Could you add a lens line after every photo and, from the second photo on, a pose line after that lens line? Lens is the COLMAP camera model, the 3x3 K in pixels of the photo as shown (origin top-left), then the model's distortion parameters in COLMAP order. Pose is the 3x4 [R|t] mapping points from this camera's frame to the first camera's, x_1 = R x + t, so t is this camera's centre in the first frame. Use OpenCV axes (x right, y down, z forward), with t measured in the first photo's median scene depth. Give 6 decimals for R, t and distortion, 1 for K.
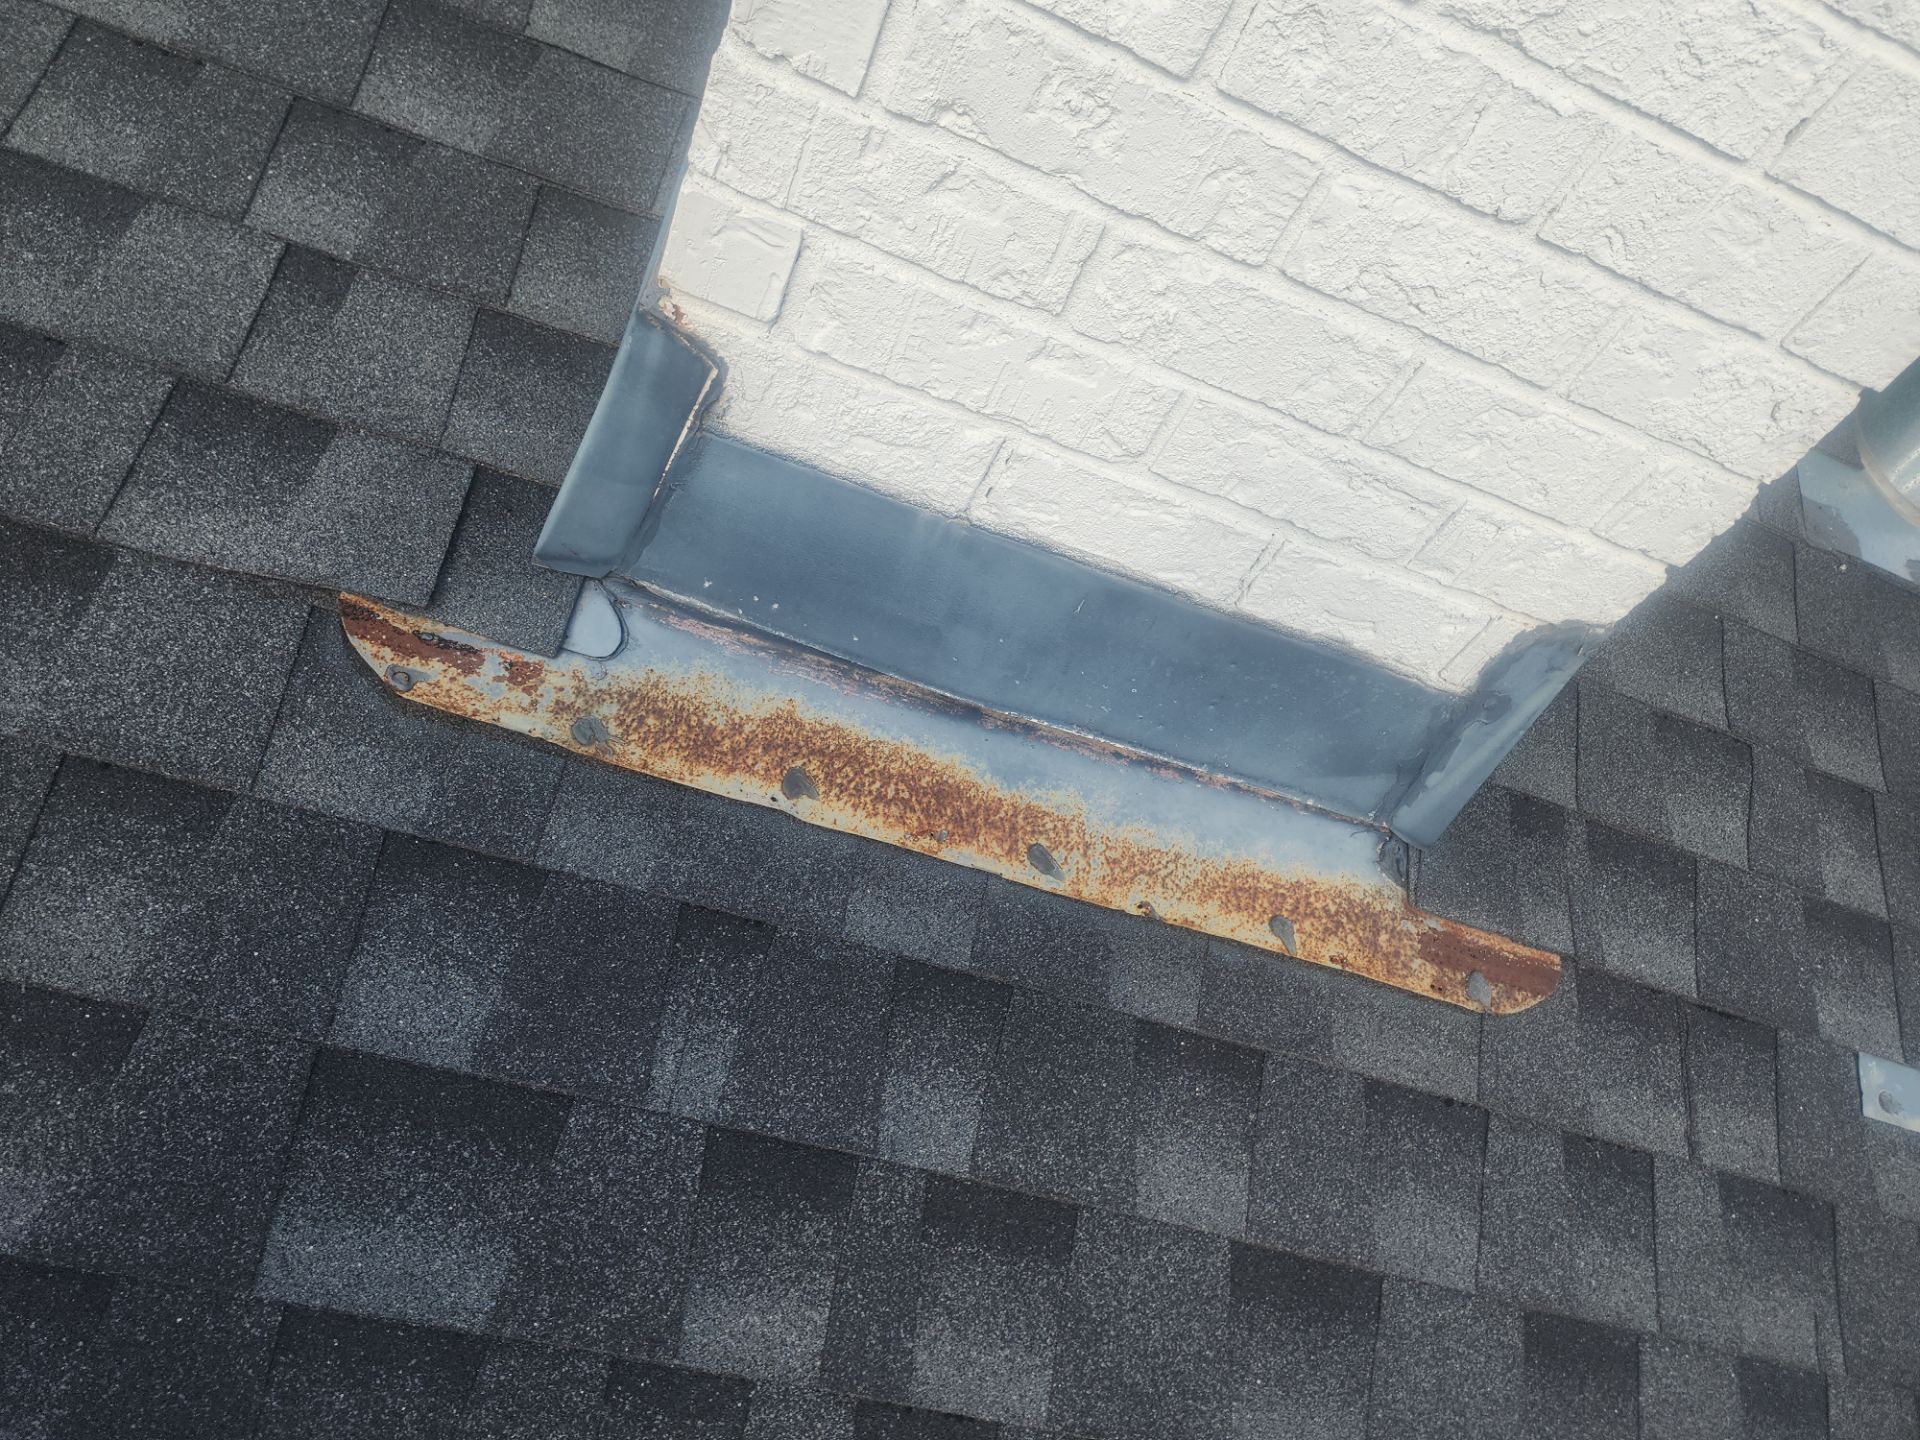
lens RADIAL K [[1287.8, 0, 959.7], [0, 1287.8, 678.7], [0, 0, 1]] dist [0.069693, -0.047909]
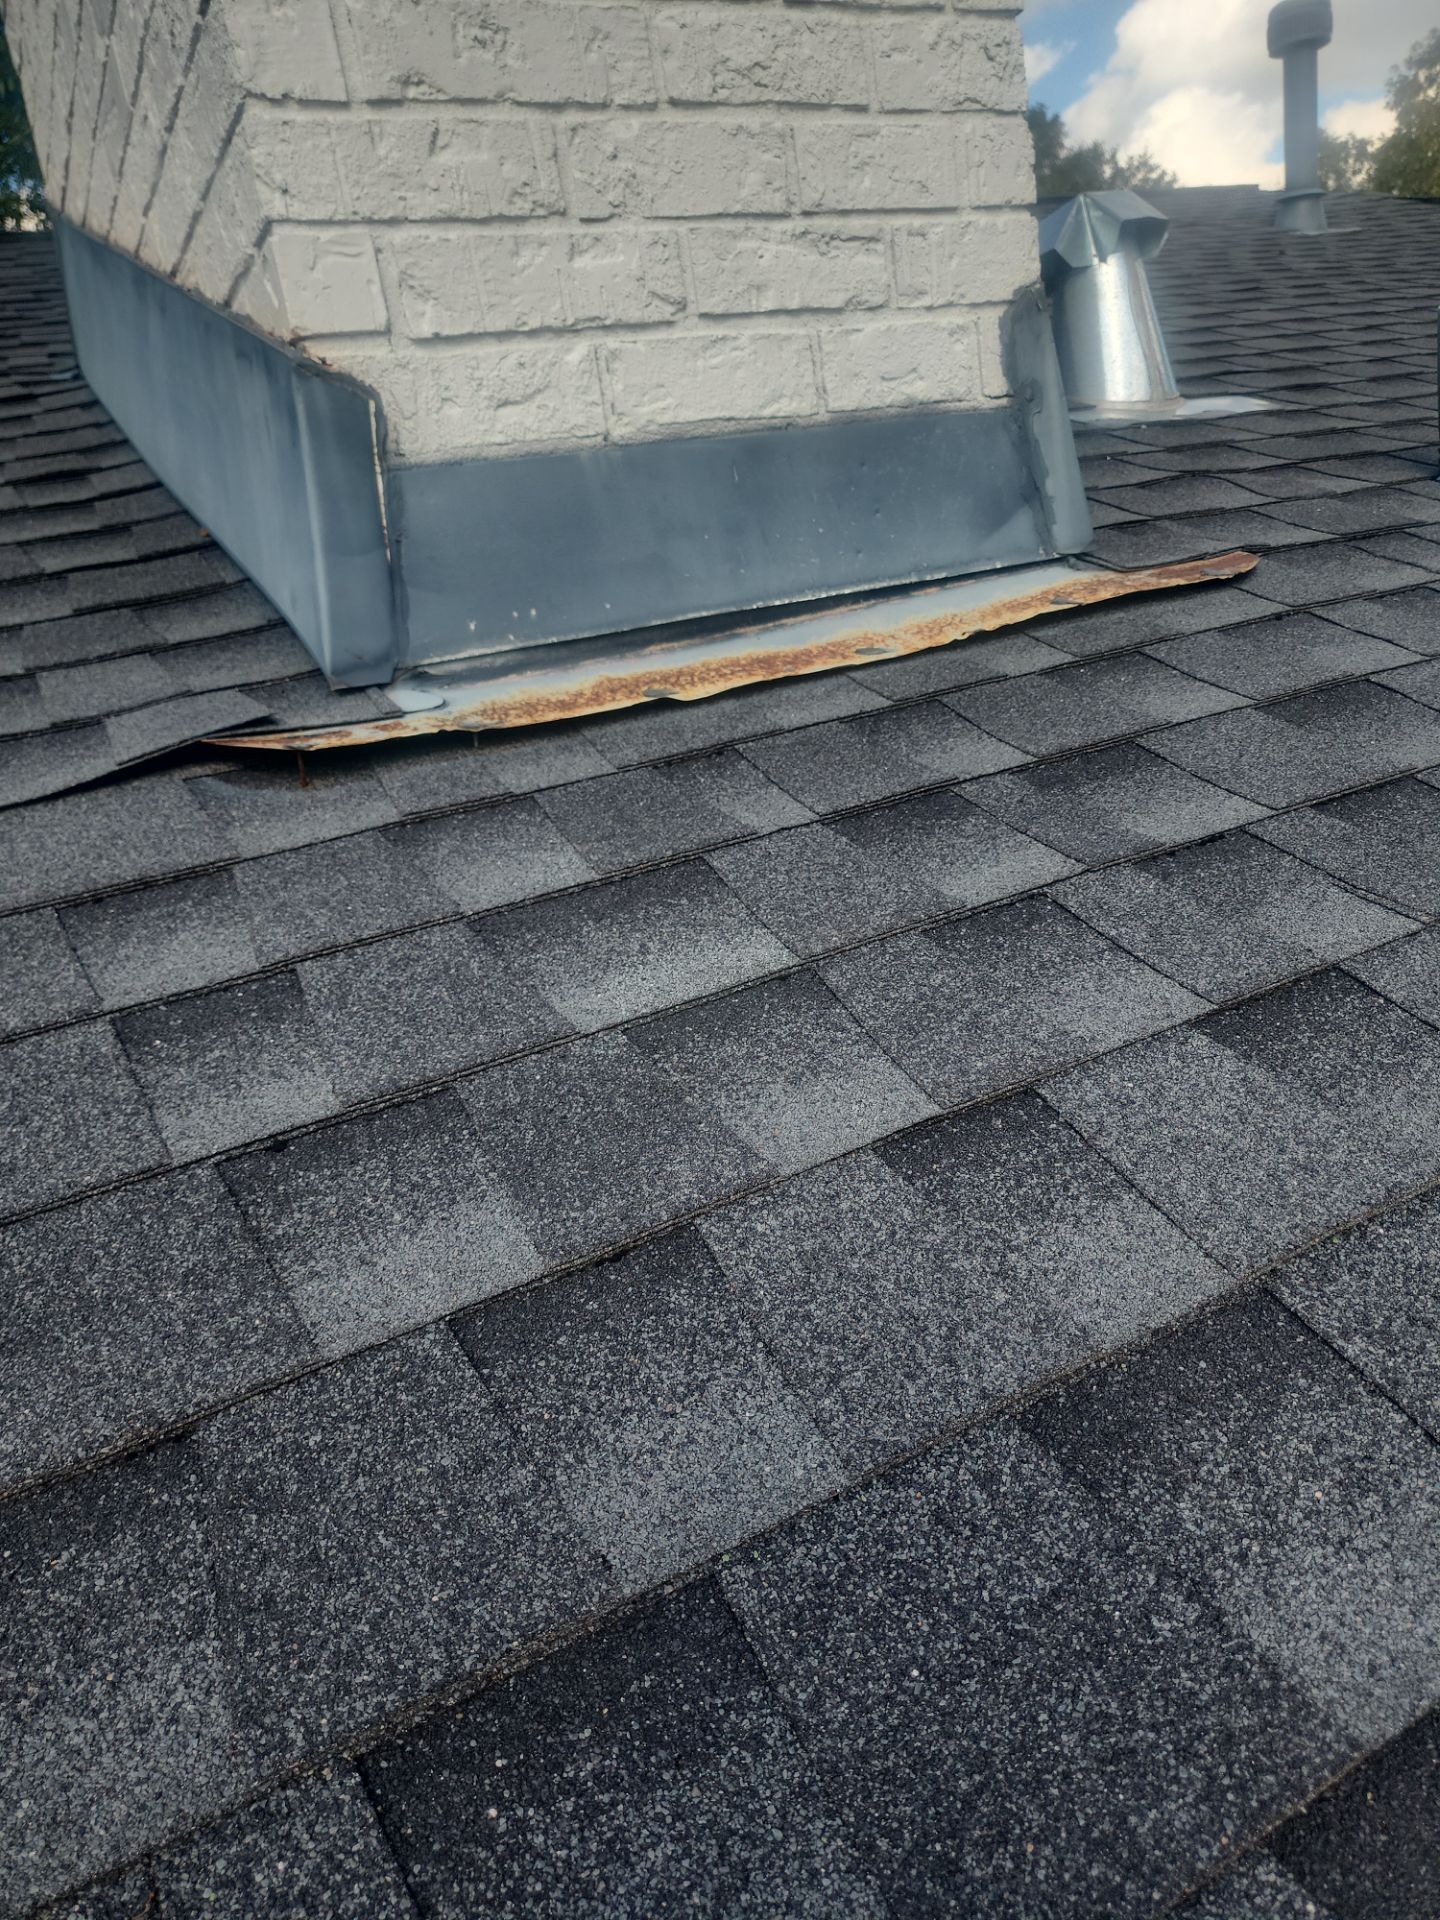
lens RADIAL K [[1287.8, 0, 720.0], [0, 1287.8, 960.0], [0, 0, 1]] dist [0.069693, -0.047909]
pose [[0.730685, -0.598935, 0.327684, -0.570558], [0.682709, 0.642912, -0.347234, 0.630583], [-0.002701, 0.477432, 0.878665, 0.169096]]
